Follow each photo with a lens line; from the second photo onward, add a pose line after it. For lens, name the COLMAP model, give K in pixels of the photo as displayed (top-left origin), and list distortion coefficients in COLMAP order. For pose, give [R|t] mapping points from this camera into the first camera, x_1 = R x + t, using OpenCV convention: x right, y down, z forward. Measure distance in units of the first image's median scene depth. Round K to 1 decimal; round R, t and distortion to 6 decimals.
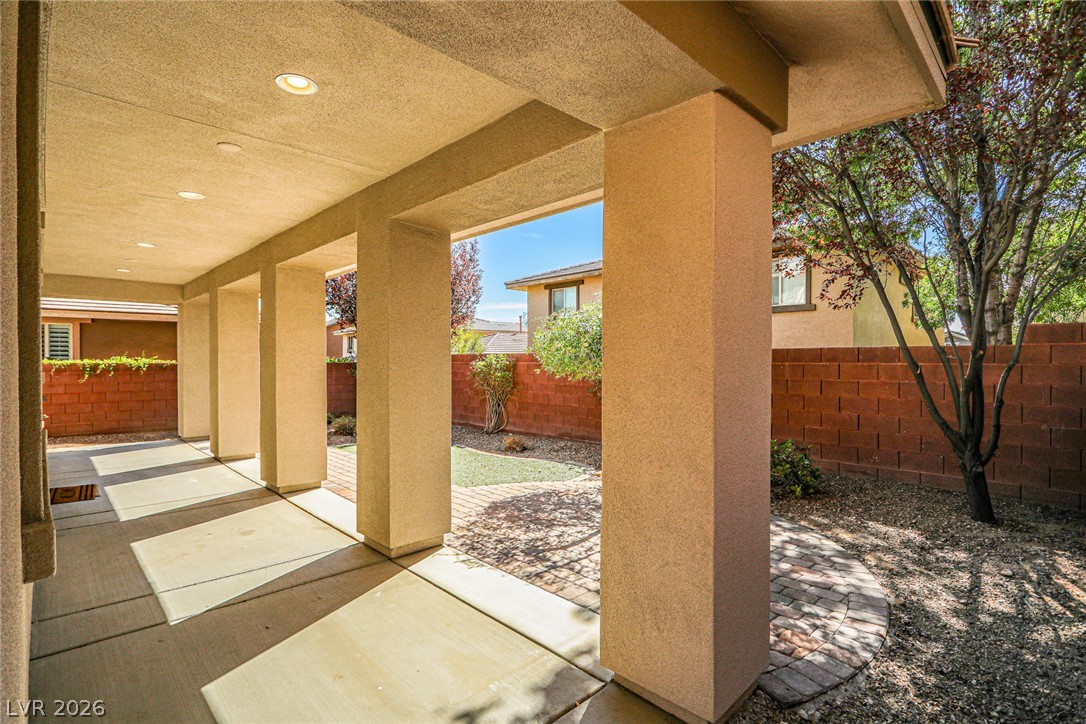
lens RADIAL K [[517.5, 0, 543.0], [0, 517.5, 362.0], [0, 0, 1]] dist [0.000822, 0.000195]
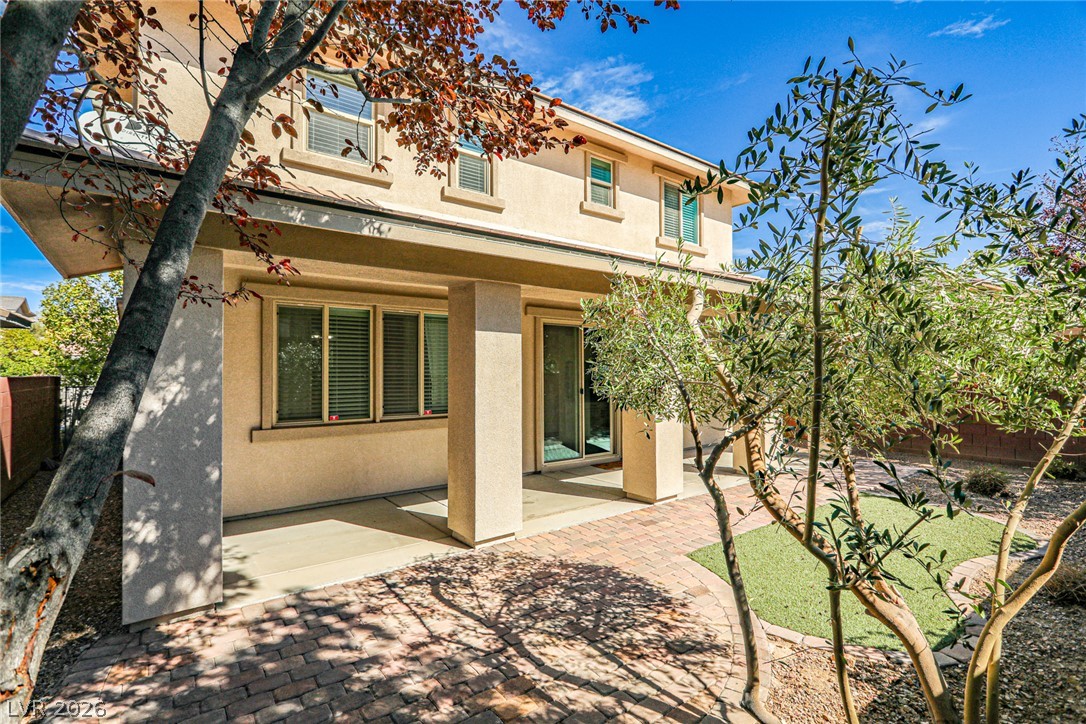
lens RADIAL K [[517.5, 0, 543.0], [0, 517.5, 362.0], [0, 0, 1]] dist [0.000822, 0.000195]
pose [[-0.128941, -0.017603, -0.991496, 0.908373], [0.000754, 0.999840, -0.017849, -0.046468], [0.991652, -0.003049, -0.128907, 1.243897]]
